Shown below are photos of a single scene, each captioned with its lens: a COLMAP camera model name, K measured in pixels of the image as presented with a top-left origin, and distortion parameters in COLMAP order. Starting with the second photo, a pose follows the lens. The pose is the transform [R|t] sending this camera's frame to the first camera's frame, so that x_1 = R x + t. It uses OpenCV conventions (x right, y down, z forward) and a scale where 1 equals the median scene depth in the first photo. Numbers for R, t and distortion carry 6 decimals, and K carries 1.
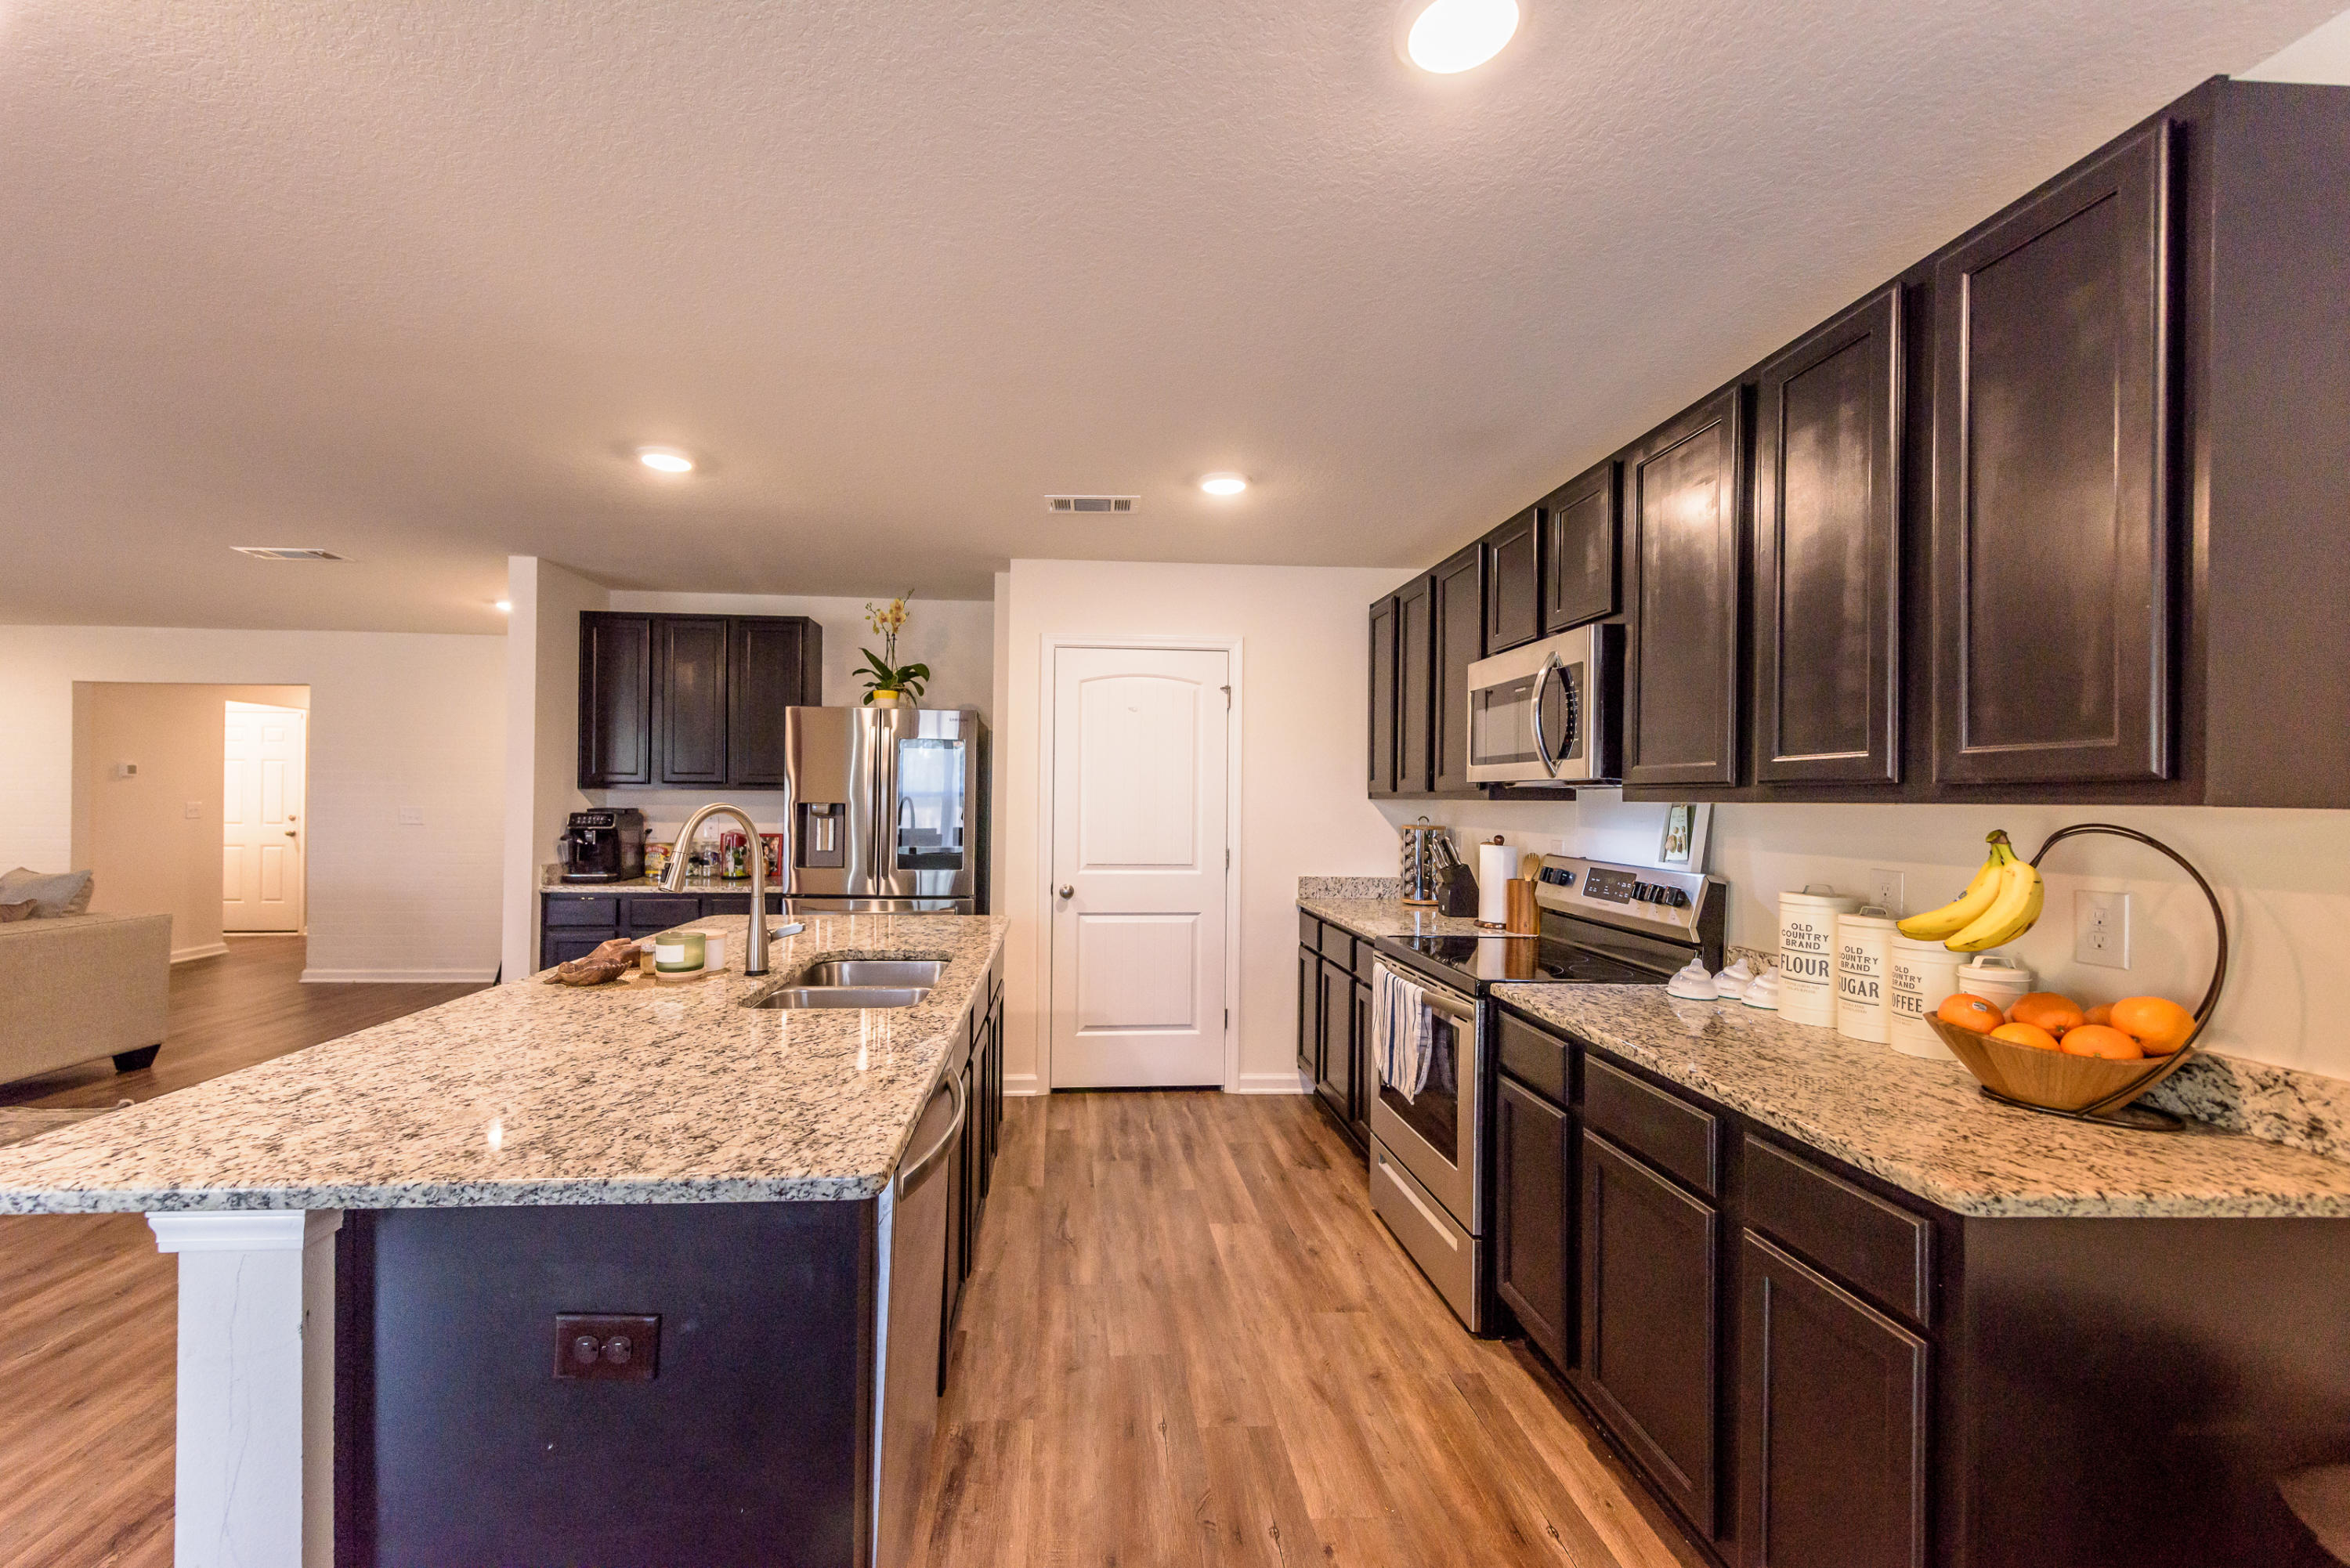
lens RADIAL K [[936.6, 0, 1096.0], [0, 936.6, 785.5], [0, 0, 1]] dist [0.014647, -0.002841]
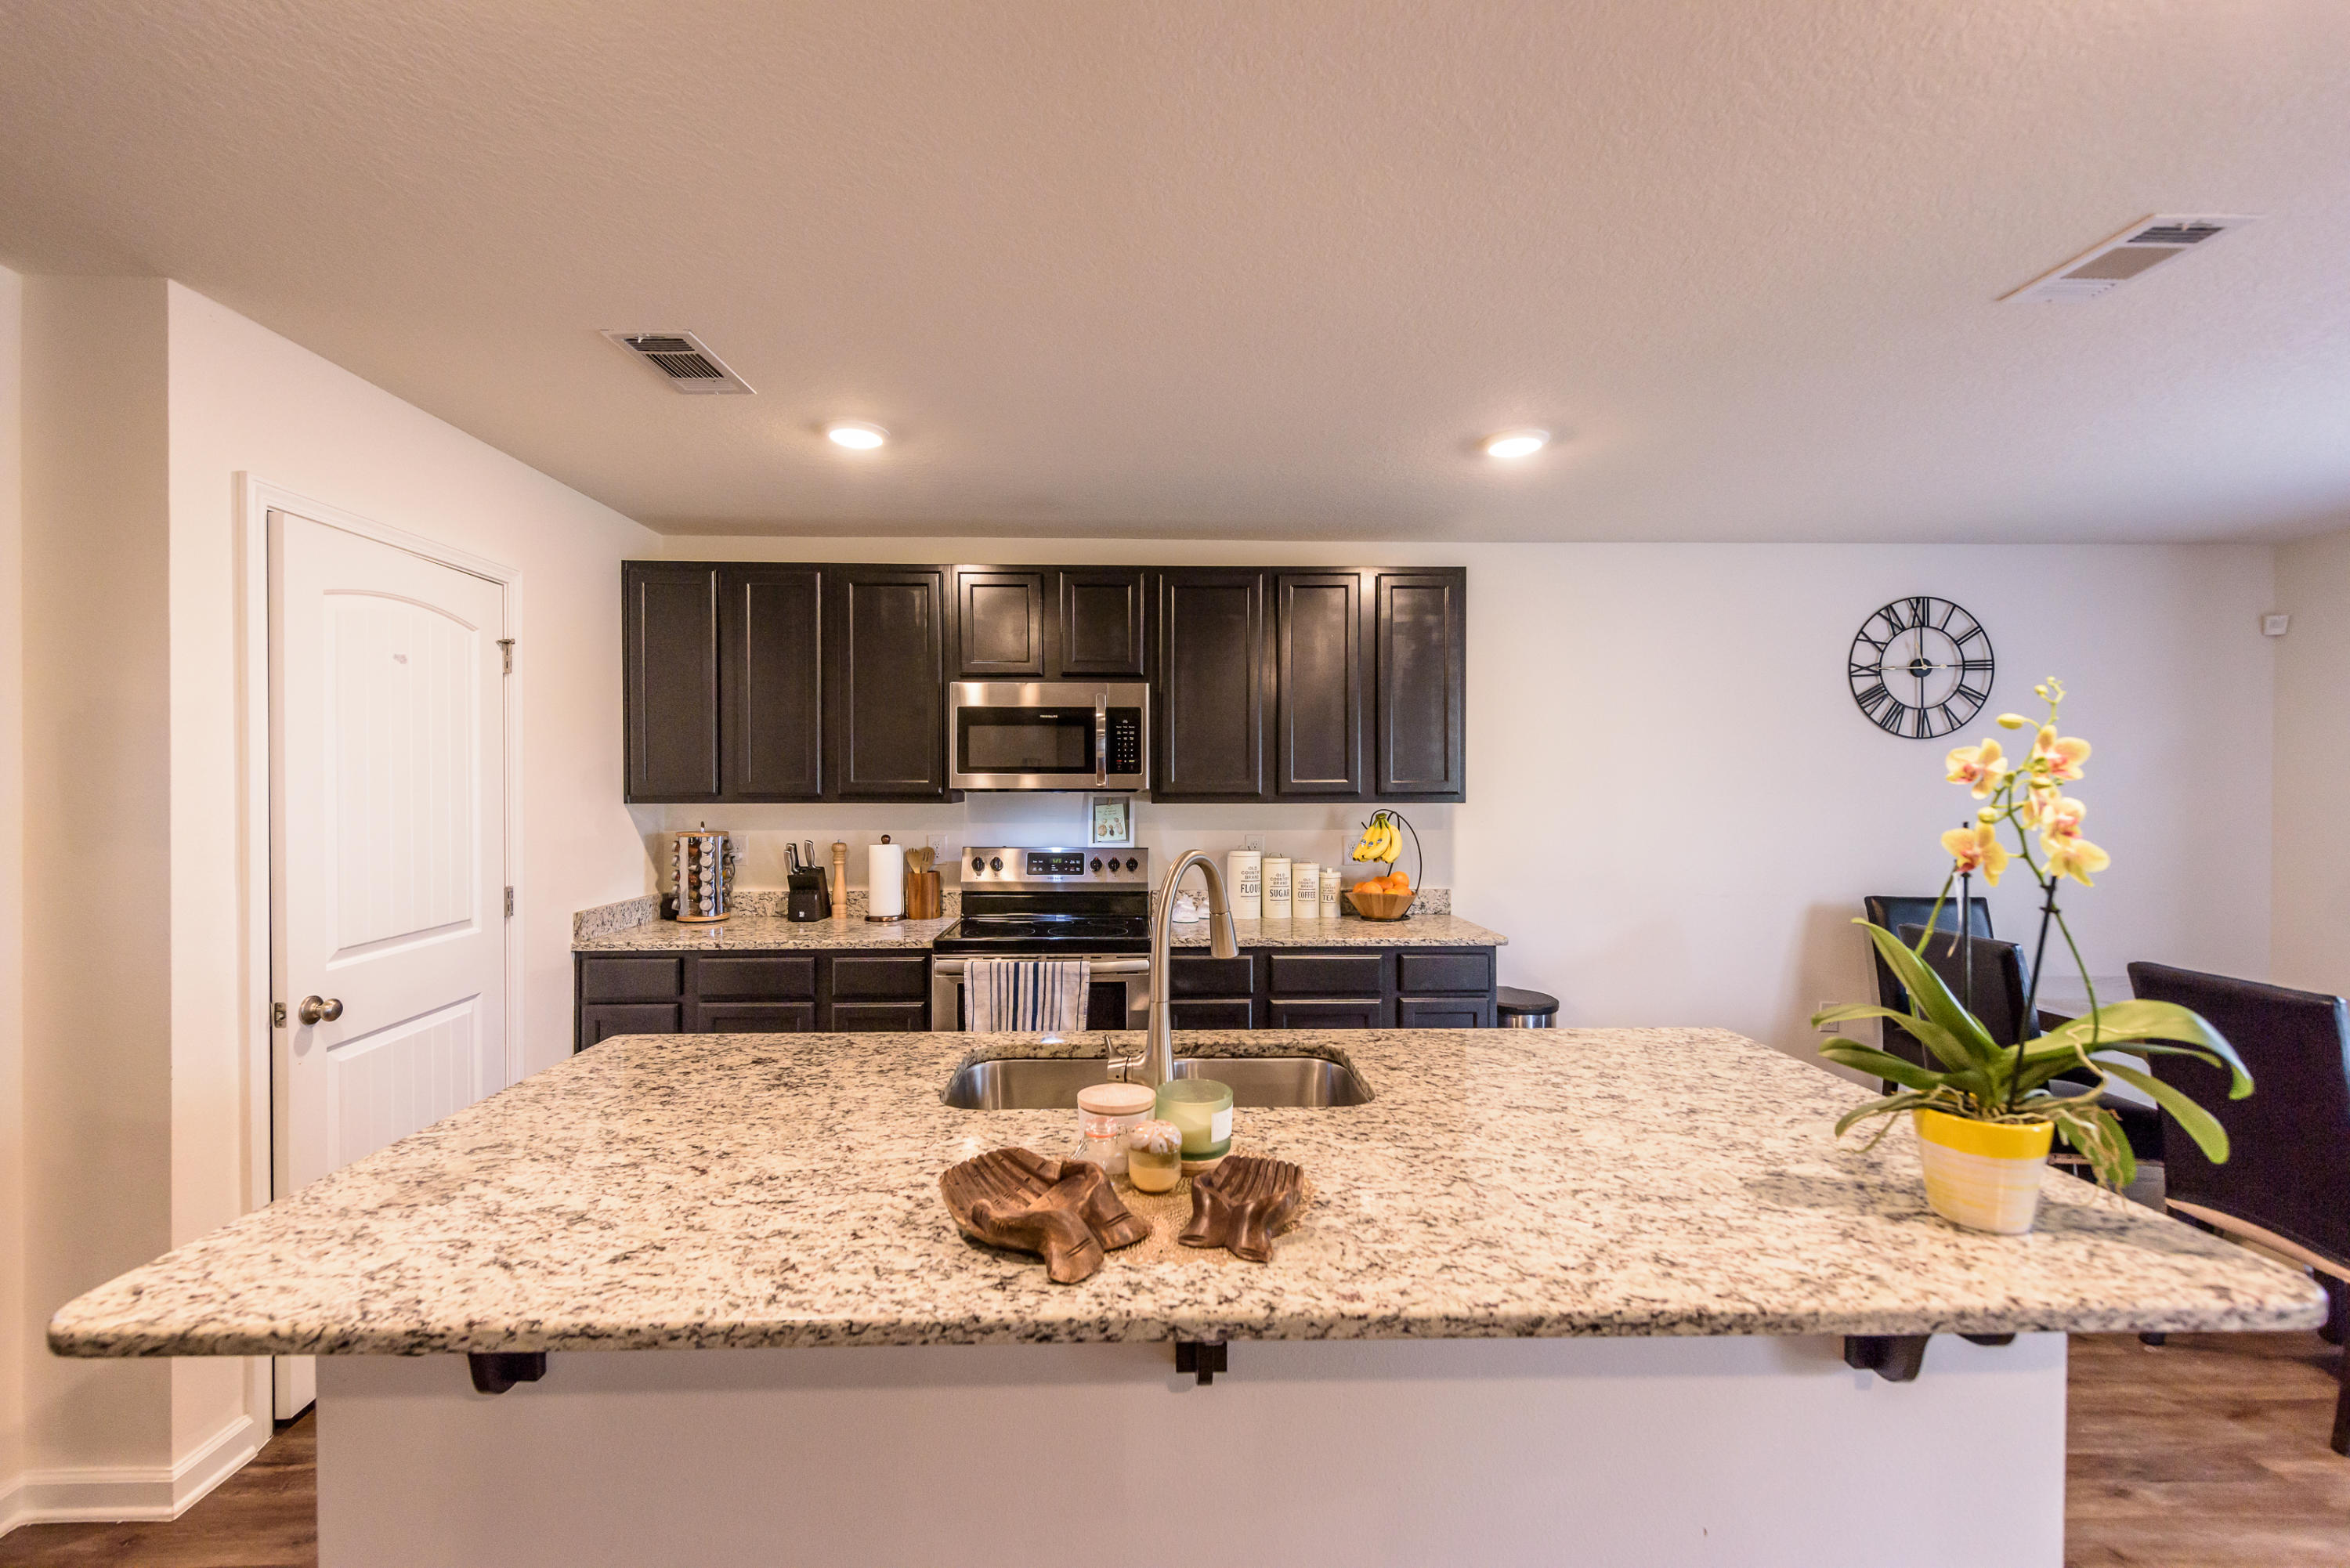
lens RADIAL K [[979.3, 0, 1168.6], [0, 979.3, 782.8], [0, 0, 1]] dist [0.018857, -0.002206]
pose [[0.007346, -0.015592, 0.999851, -0.903447], [-0.011054, 0.999816, 0.015673, -0.036157], [-0.999912, -0.011167, 0.007173, 0.868673]]
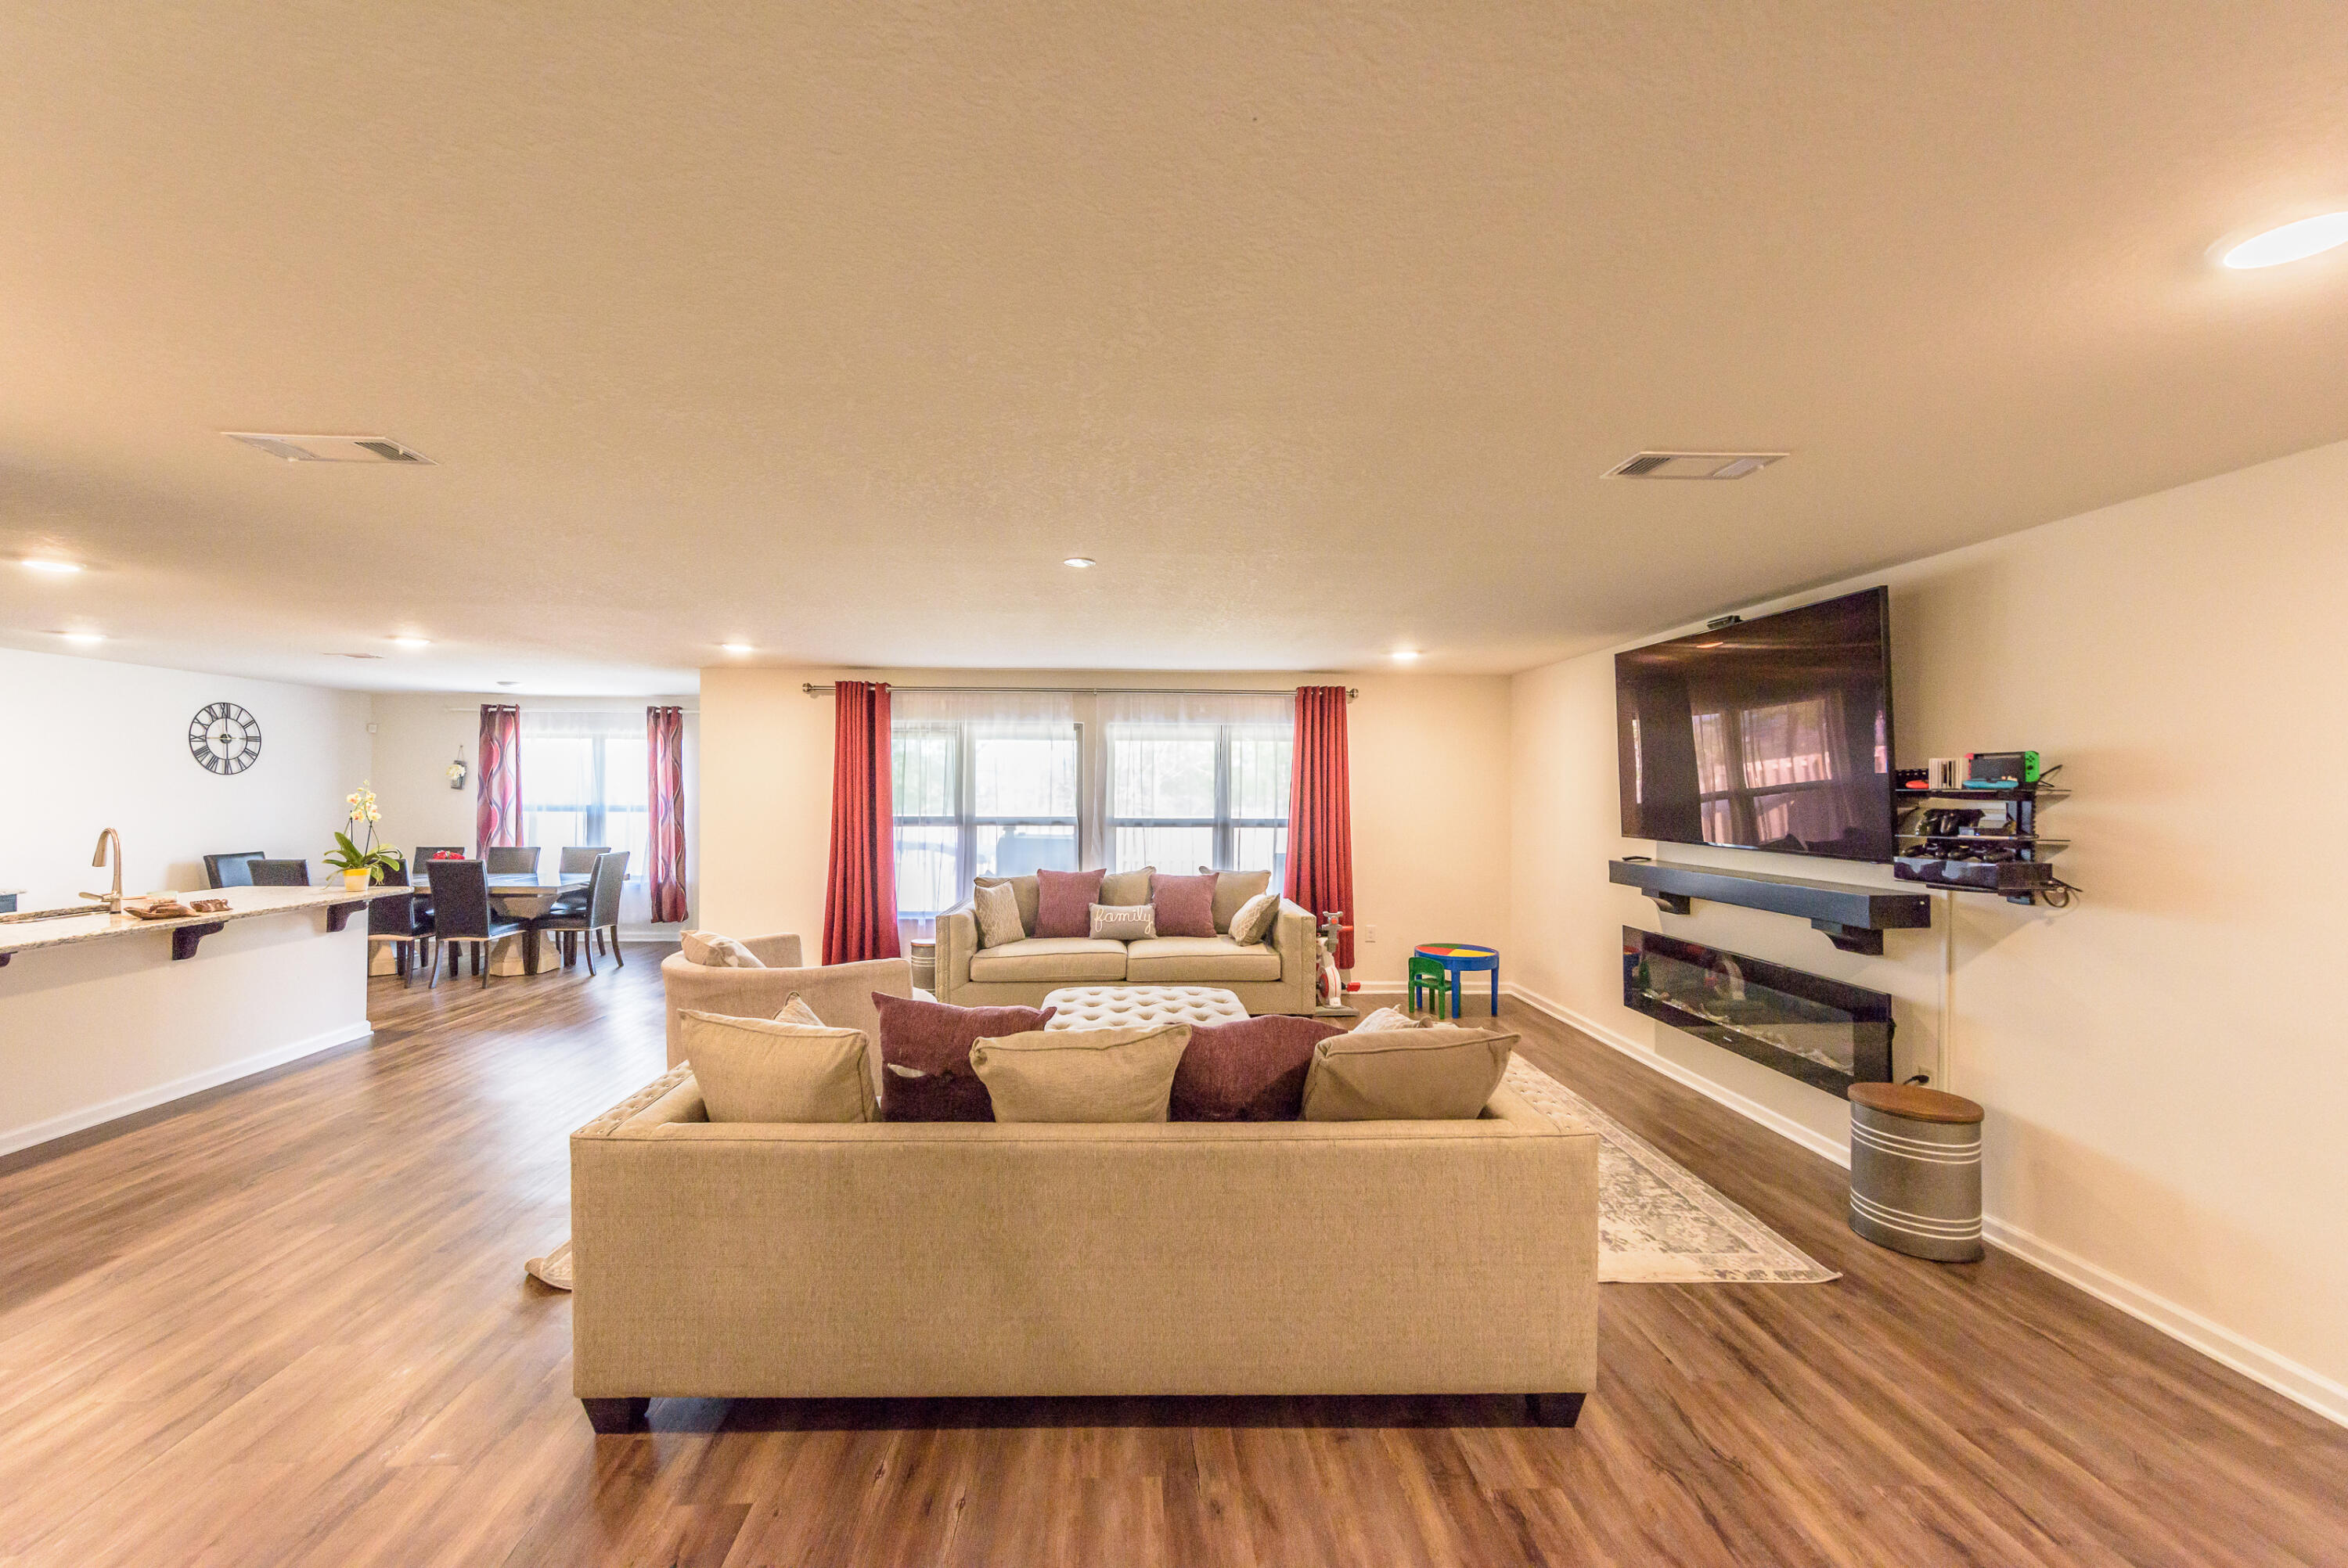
lens RADIAL K [[935.8, 0, 1140.7], [0, 935.8, 798.4], [0, 0, 1]] dist [0.014647, -0.002841]
pose [[-0.999666, -0.016218, 0.020128, -2.234290], [-0.016202, 0.999868, 0.000976, -0.068885], [-0.020142, 0.000649, -0.999797, 2.576817]]
